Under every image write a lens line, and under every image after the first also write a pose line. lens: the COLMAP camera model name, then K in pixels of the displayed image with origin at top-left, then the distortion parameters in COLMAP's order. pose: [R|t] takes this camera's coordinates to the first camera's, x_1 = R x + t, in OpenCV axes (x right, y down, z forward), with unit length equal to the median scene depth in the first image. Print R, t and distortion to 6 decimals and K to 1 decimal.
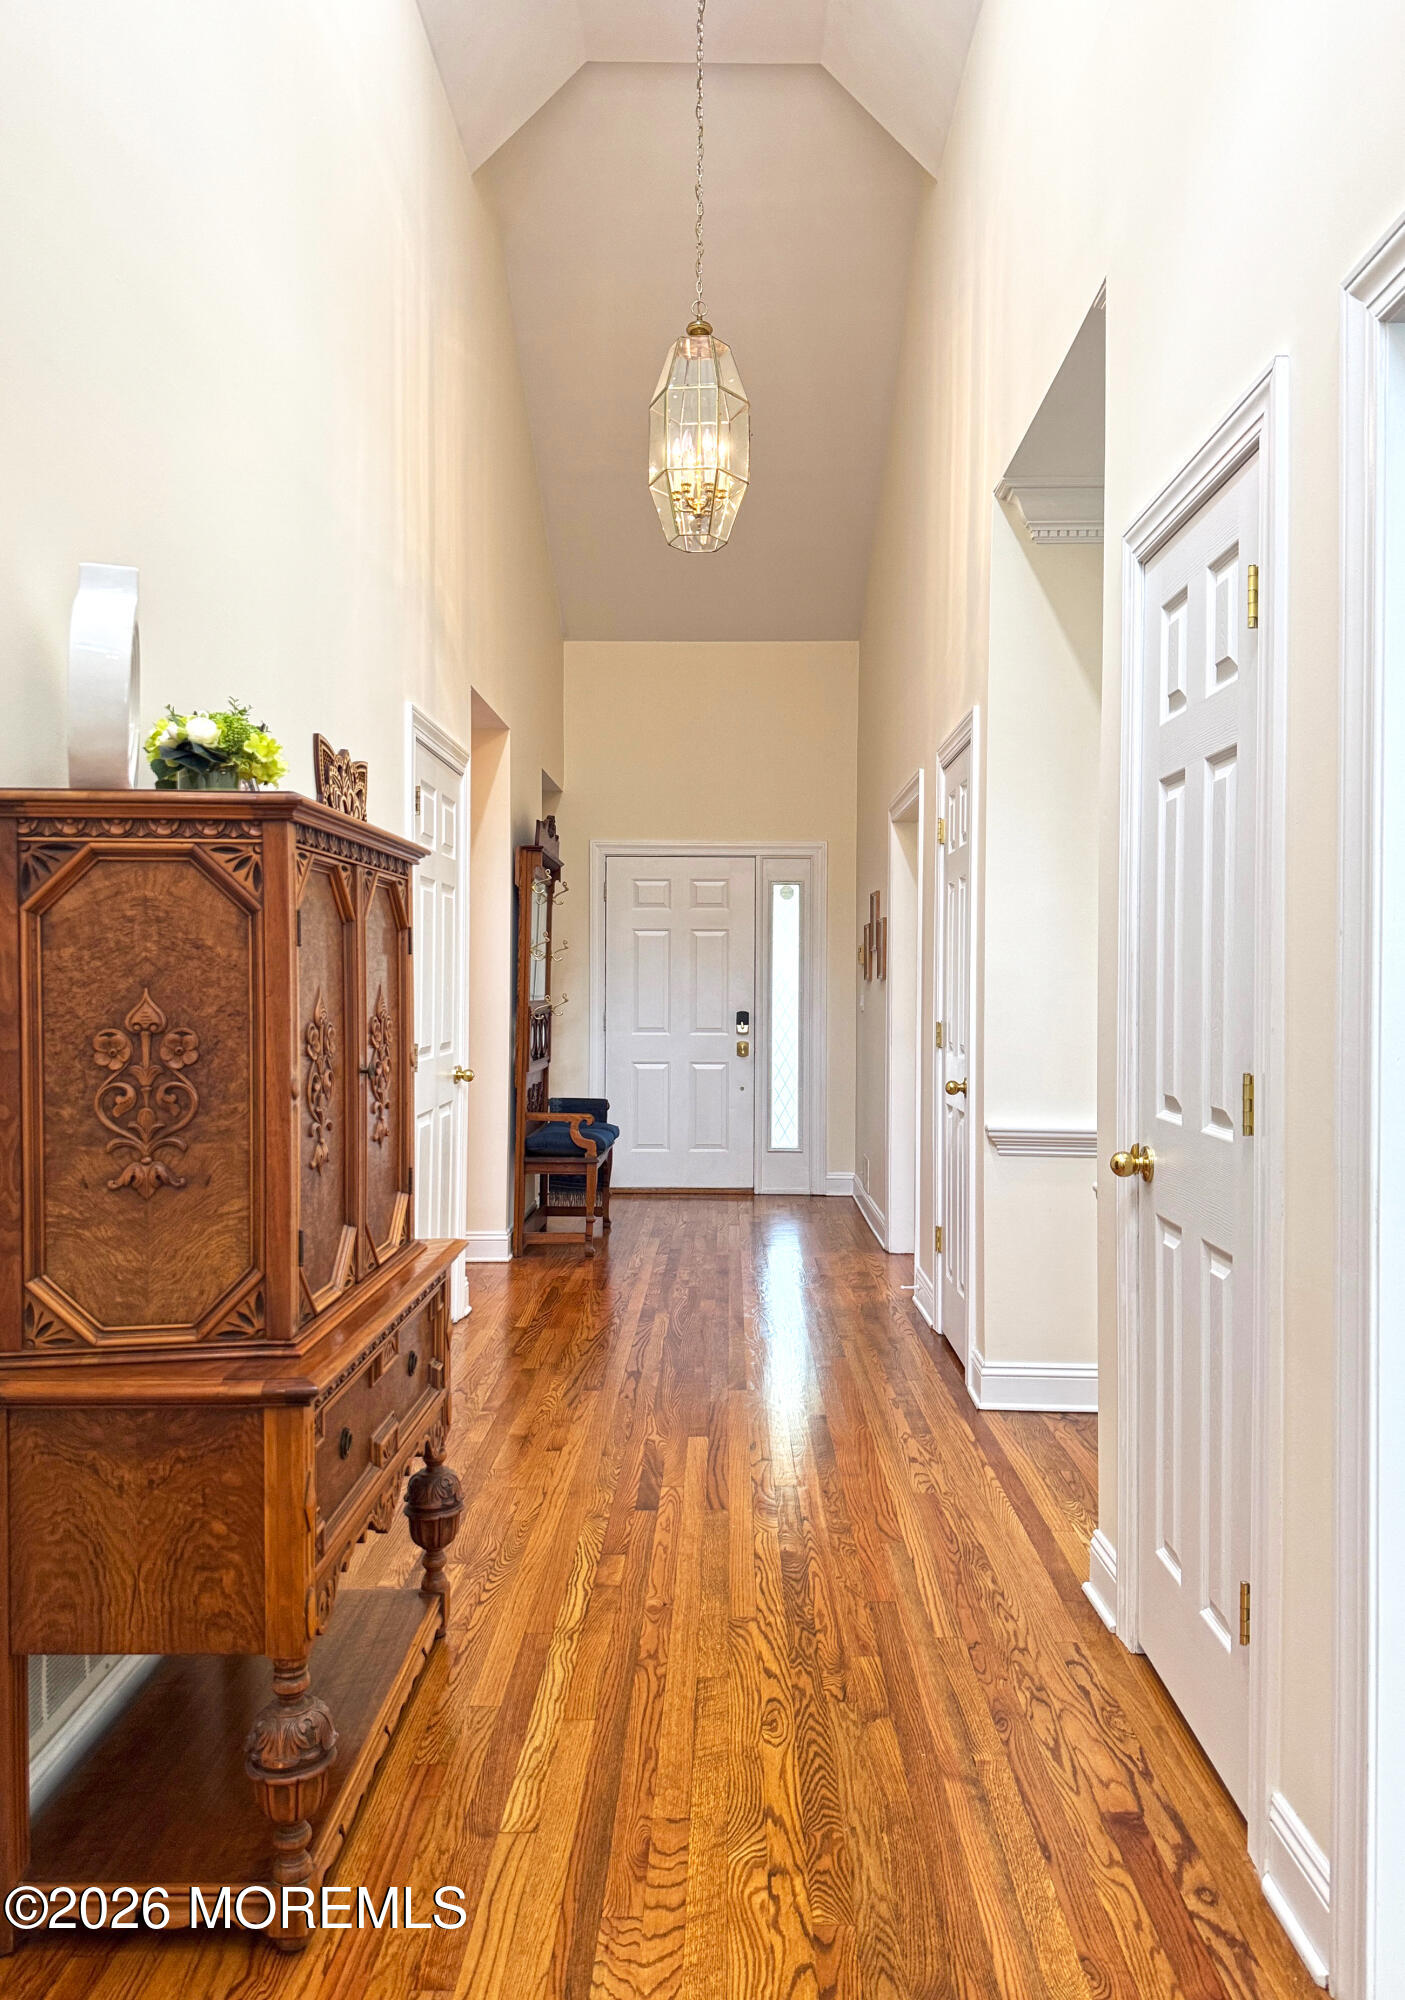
lens RADIAL K [[1456.5, 0, 702.5], [0, 1456.5, 1000.0], [0, 0, 1]] dist [0.263173, 0.000134]
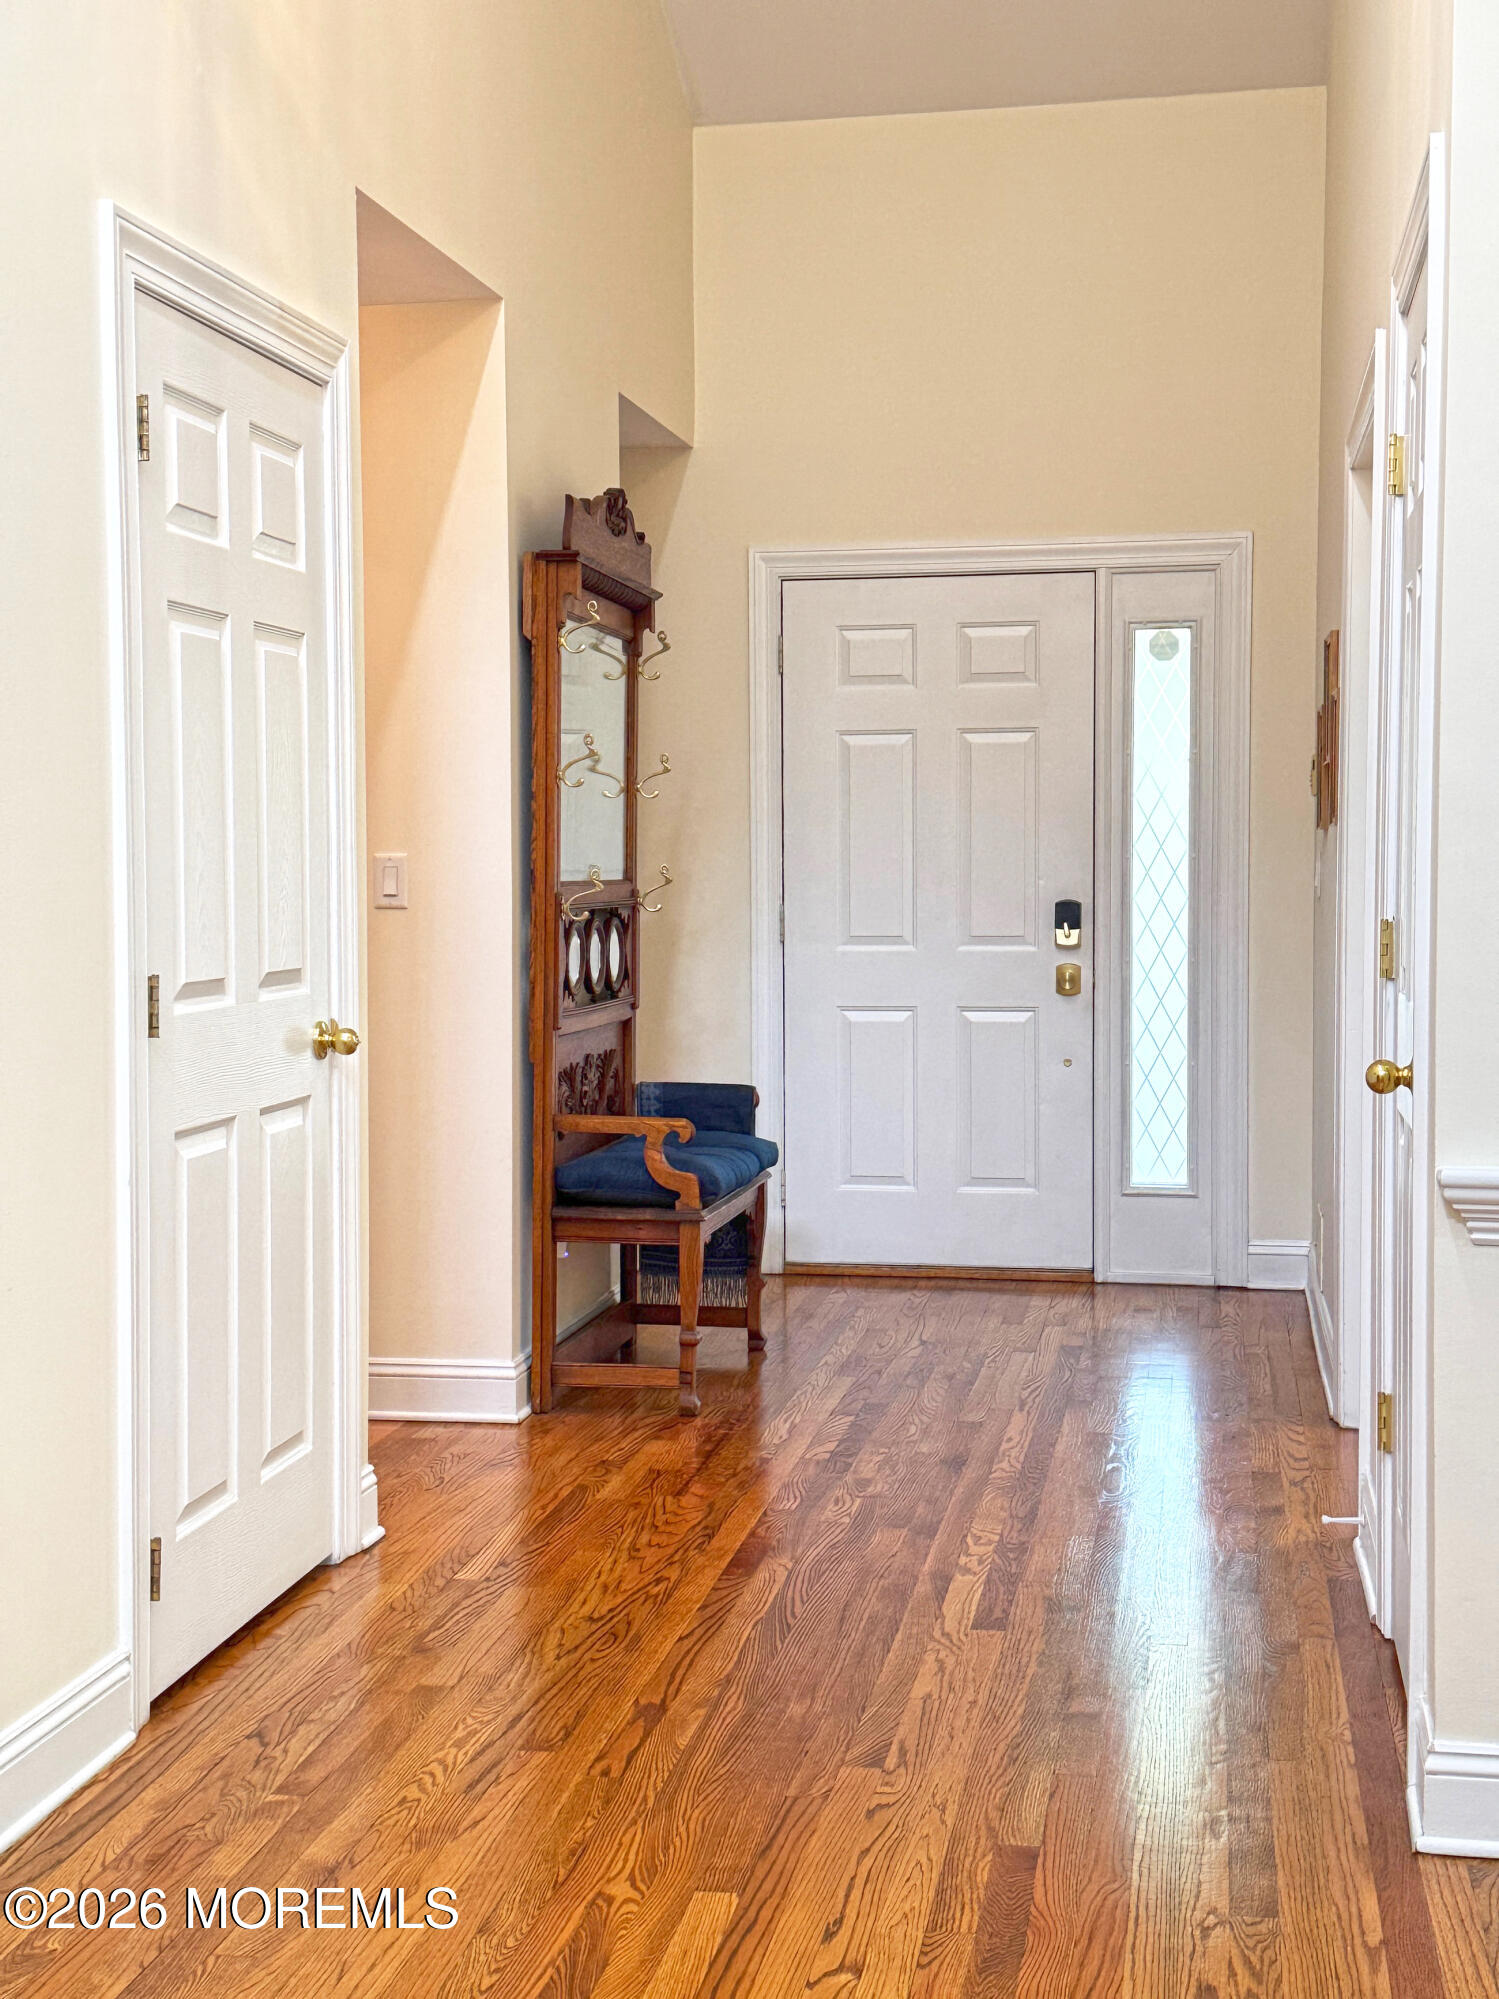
lens RADIAL K [[2636.8, 0, 749.5], [0, 2636.8, 999.5], [0, 0, 1]] dist [0.212206, -0.112225]
pose [[0.985455, -0.000072, -0.169939, 0.082703], [0.007593, 0.999020, 0.043606, 0.001882], [0.169769, -0.044262, 0.984489, 0.150595]]
